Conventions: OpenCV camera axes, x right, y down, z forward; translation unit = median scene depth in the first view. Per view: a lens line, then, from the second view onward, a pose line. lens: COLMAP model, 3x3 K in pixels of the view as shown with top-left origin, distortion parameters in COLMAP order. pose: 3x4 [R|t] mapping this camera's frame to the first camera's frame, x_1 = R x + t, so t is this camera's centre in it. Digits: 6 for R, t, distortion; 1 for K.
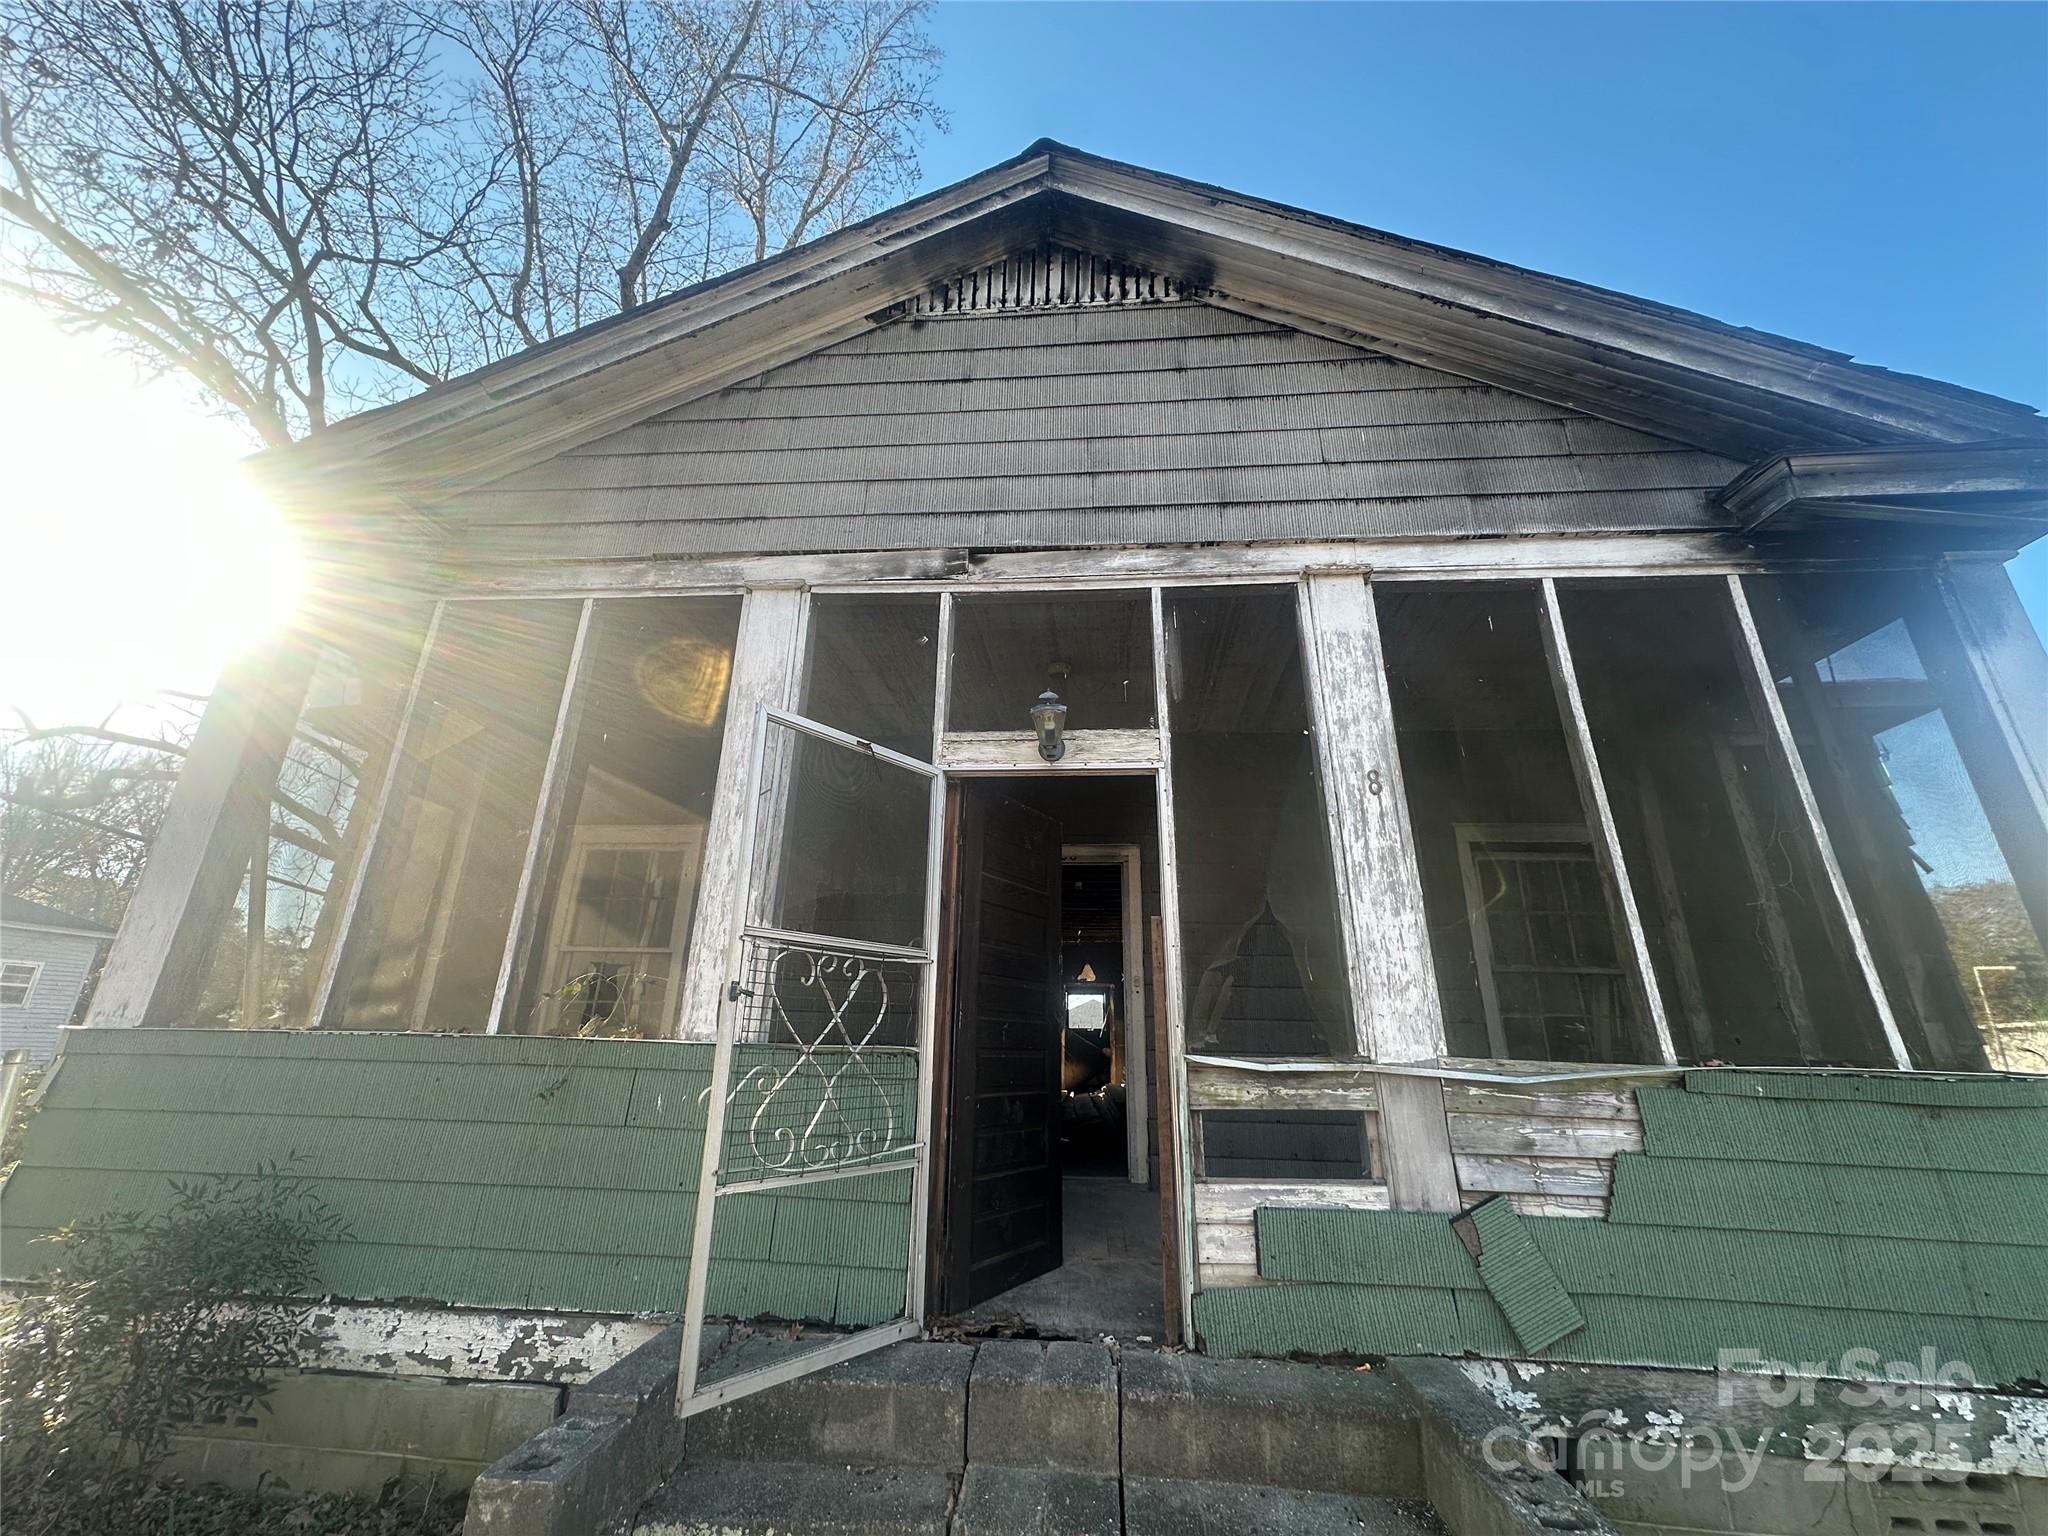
lens RADIAL K [[816.4, 0, 1026.2], [0, 816.4, 759.2], [0, 0, 1]] dist [-0.001216, 0.000104]
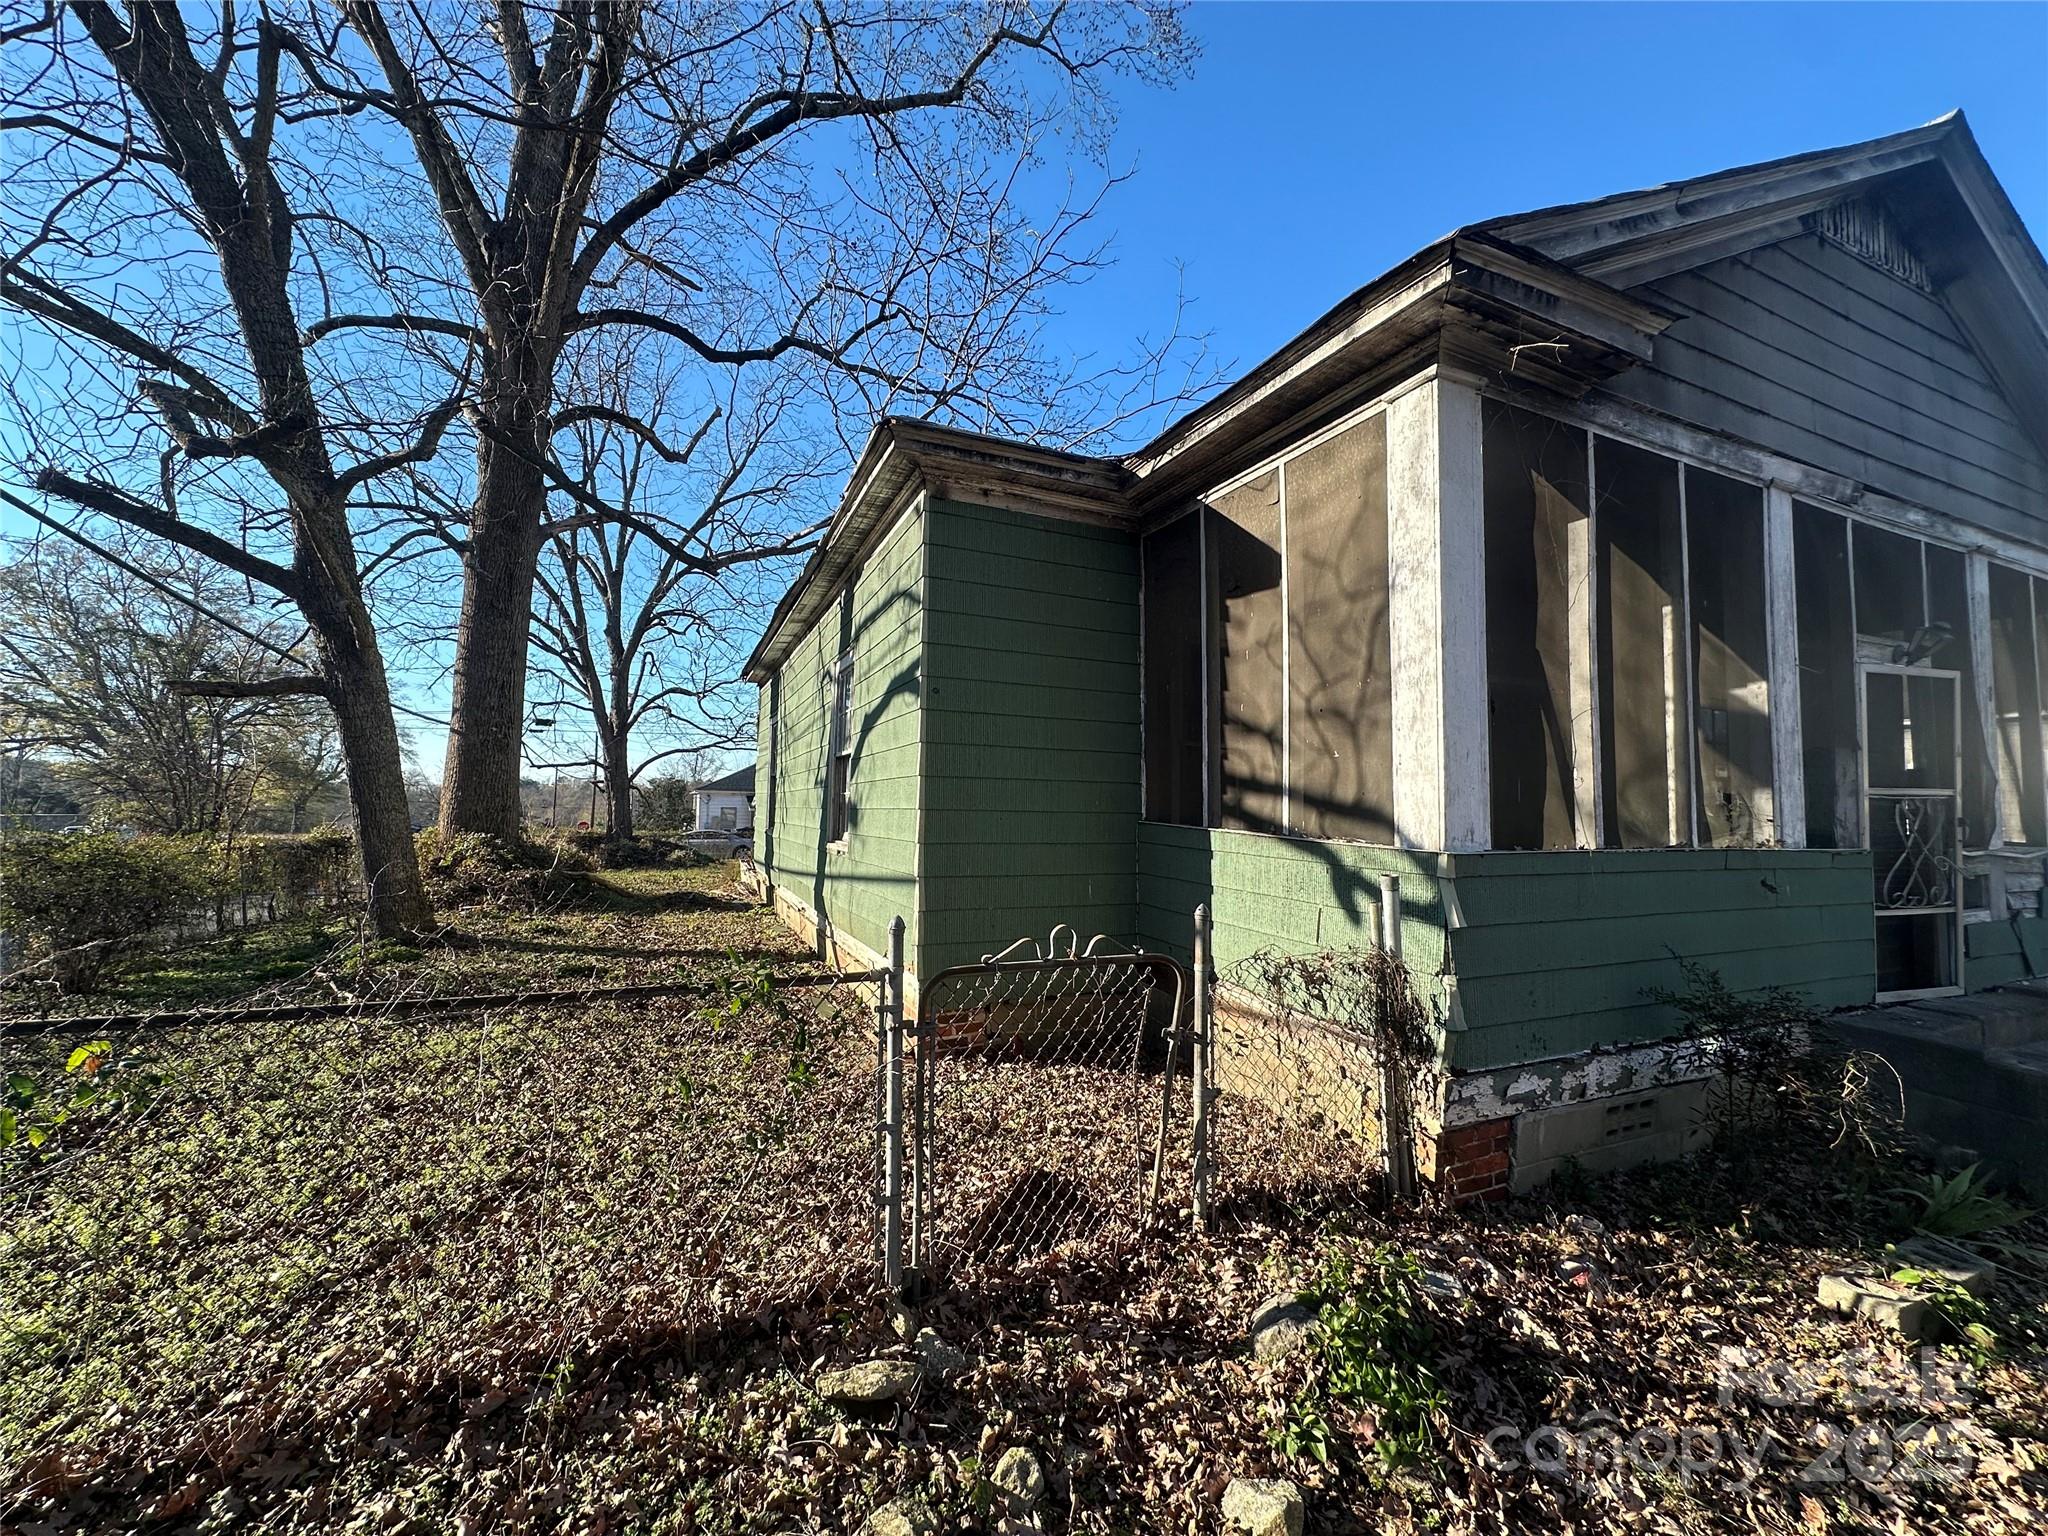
lens RADIAL K [[816.4, 0, 1022.5], [0, 816.4, 758.7], [0, 0, 1]] dist [-0.001216, 0.000104]
pose [[0.878855, 0.021099, 0.476623, -1.970548], [-0.164363, 0.951253, 0.260963, 0.040755], [-0.447883, -0.307688, 0.839481, 0.400420]]
